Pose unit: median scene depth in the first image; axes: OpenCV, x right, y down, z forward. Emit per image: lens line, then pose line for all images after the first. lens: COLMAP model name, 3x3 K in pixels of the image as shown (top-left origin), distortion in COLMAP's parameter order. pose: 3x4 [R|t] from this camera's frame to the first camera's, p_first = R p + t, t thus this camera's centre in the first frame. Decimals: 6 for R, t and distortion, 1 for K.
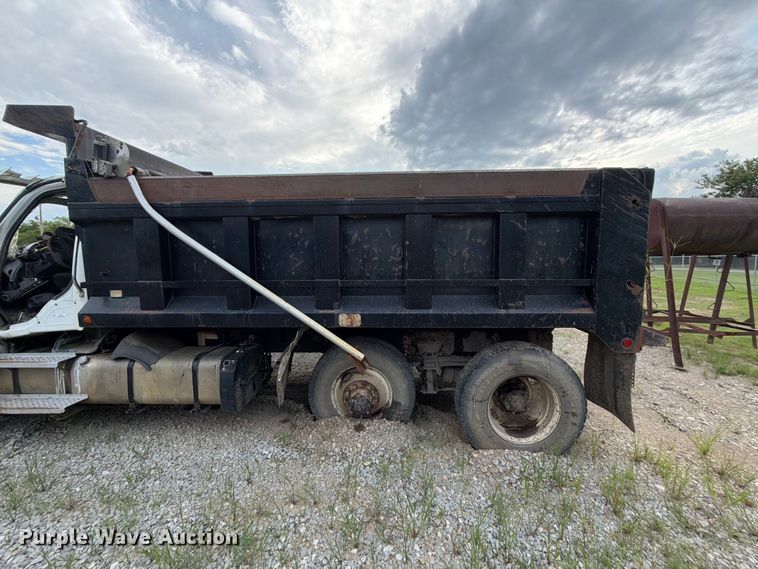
lens RADIAL K [[299.4, 0, 379.0], [0, 299.4, 284.5], [0, 0, 1]] dist [-0.000555, -0.000070]
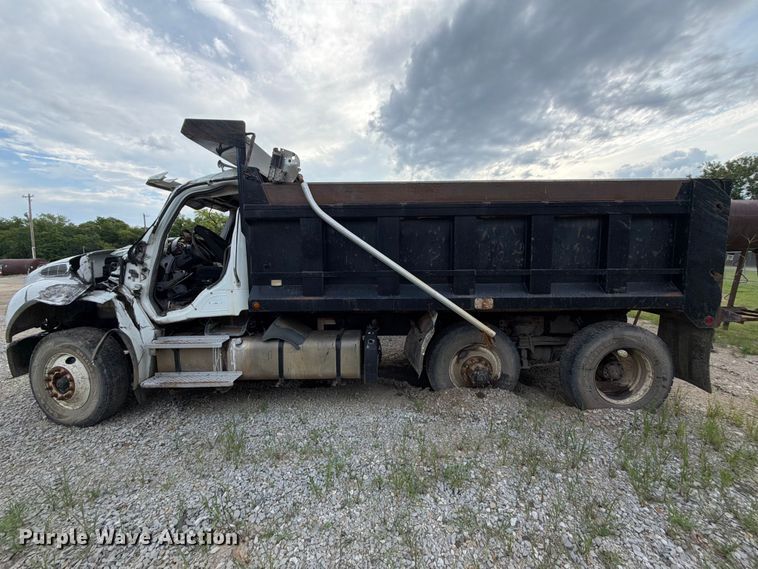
lens RADIAL K [[299.9, 0, 376.0], [0, 299.9, 284.7], [0, 0, 1]] dist [-0.001668, 0.000004]
pose [[0.999506, -0.004658, 0.031077, -0.499981], [0.004414, 0.999959, 0.007928, 0.028537], [-0.031113, -0.007787, 0.999486, -0.164835]]
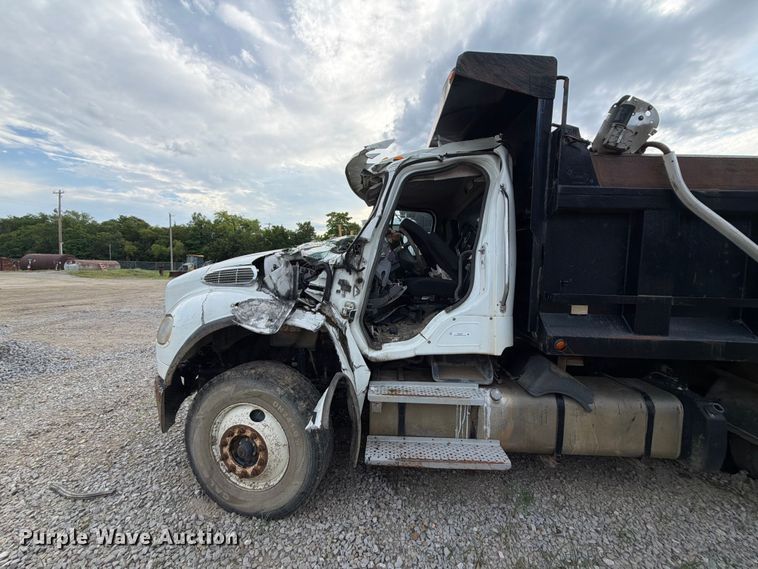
lens RADIAL K [[299.4, 0, 379.0], [0, 299.4, 284.5], [0, 0, 1]] dist [-0.000555, -0.000070]
pose [[0.999345, 0.035932, 0.004178, -1.308816], [-0.035847, 0.999177, -0.018958, -0.000335], [-0.004856, 0.018796, 0.999812, 0.240639]]
